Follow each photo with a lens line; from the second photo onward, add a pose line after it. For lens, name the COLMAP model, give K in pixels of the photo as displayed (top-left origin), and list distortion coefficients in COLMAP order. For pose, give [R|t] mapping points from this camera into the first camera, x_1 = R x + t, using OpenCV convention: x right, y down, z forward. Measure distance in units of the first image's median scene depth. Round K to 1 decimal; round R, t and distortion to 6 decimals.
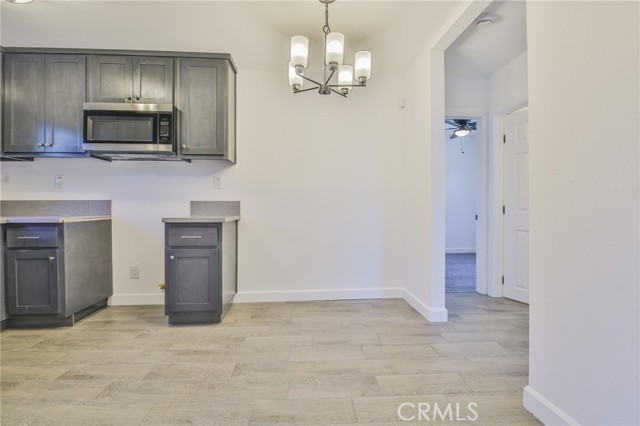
lens RADIAL K [[292.6, 0, 322.0], [0, 292.6, 210.2], [0, 0, 1]] dist [-0.004987, -0.008495]
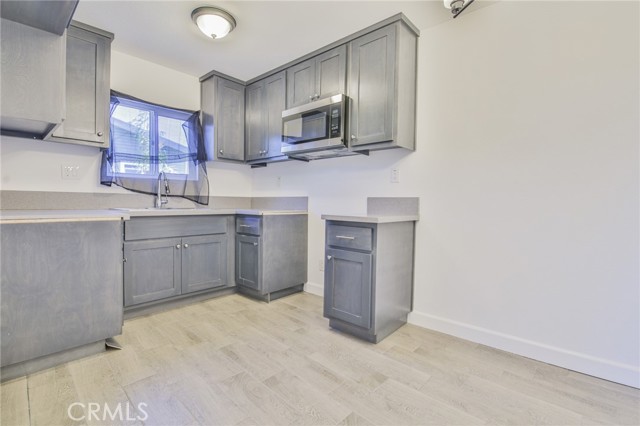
lens RADIAL K [[292.6, 0, 321.2], [0, 292.6, 210.2], [0, 0, 1]] dist [-0.004987, -0.008495]
pose [[0.689859, 0.029369, -0.723348, 0.131472], [-0.025768, 0.999540, 0.016008, -0.002736], [0.723485, 0.007596, 0.690298, 0.312276]]
